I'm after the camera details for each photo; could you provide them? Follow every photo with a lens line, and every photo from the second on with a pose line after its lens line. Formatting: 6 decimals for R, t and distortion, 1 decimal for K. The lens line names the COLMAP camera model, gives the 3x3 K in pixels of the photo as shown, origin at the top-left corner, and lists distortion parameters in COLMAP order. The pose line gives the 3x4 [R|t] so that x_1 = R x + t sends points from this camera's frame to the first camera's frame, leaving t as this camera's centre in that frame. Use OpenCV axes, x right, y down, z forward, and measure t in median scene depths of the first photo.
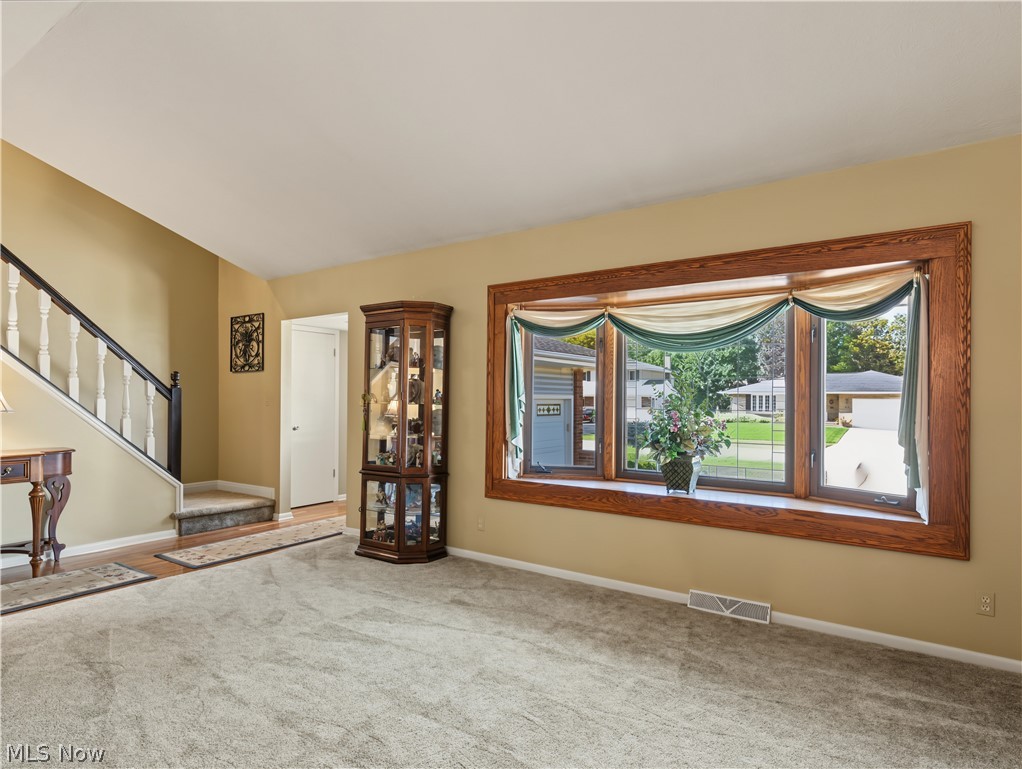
lens RADIAL K [[583.5, 0, 509.6], [0, 583.5, 385.7], [0, 0, 1]] dist [-0.001222, -0.000624]
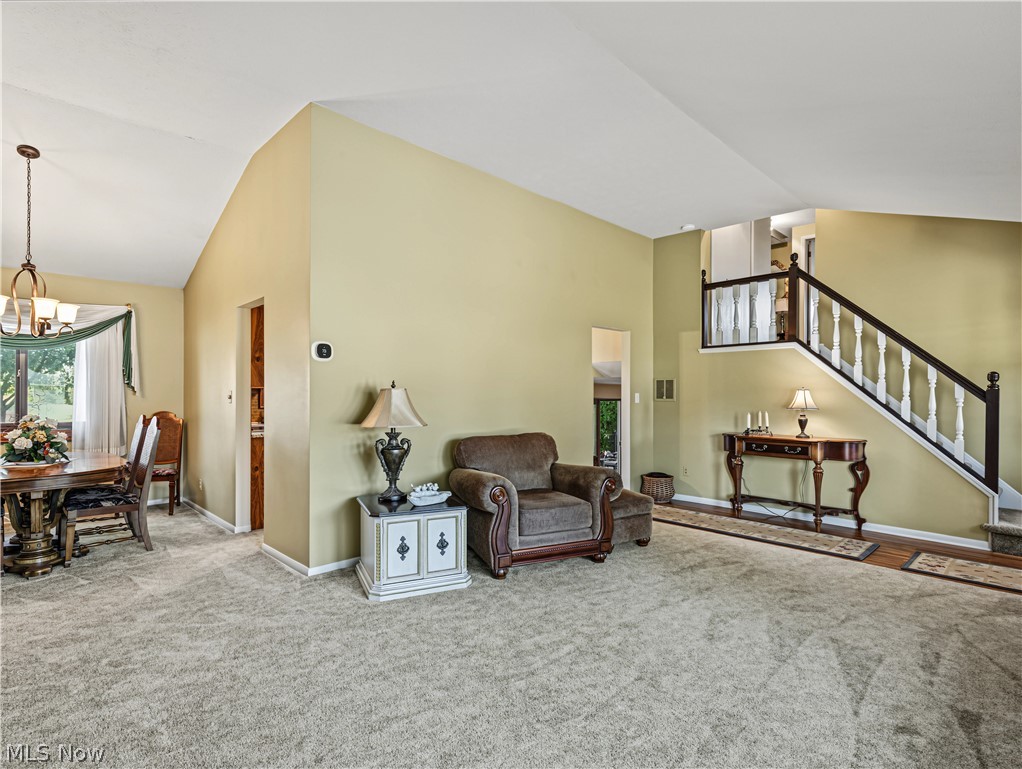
lens RADIAL K [[521.7, 0, 508.7], [0, 521.7, 391.7], [0, 0, 1]] dist [0.003080, -0.000829]
pose [[-0.193050, -0.009958, -0.981138, 0.678558], [0.009208, 0.999886, -0.011960, 0.018808], [0.981146, -0.011343, -0.192936, 0.728849]]
